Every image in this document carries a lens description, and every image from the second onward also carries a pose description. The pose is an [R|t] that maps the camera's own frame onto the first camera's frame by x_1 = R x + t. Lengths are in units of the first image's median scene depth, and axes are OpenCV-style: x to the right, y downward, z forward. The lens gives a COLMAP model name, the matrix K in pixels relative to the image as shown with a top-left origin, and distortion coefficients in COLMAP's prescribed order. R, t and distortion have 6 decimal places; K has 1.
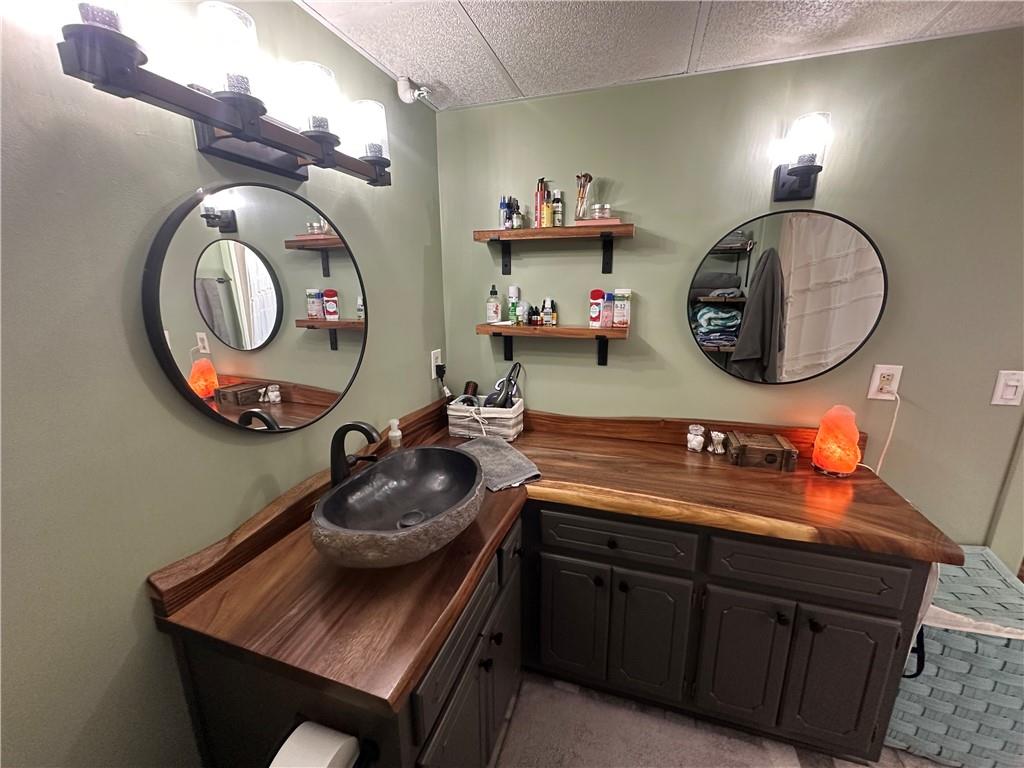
lens RADIAL K [[408.8, 0, 512.9], [0, 408.8, 384.7], [0, 0, 1]] dist [-0.002720, -0.000257]
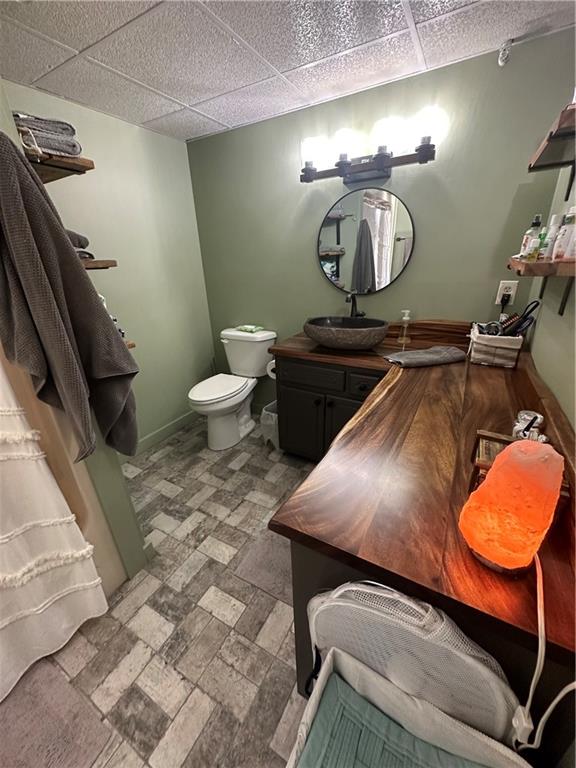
lens RADIAL K [[306.6, 0, 288.2], [0, 306.6, 385.2], [0, 0, 1]] dist [-0.002720, -0.000257]
pose [[-0.207157, 0.396405, -0.894399, 1.458573], [-0.187127, 0.881295, 0.433939, -0.139784], [0.960244, 0.257260, -0.108388, 0.944783]]
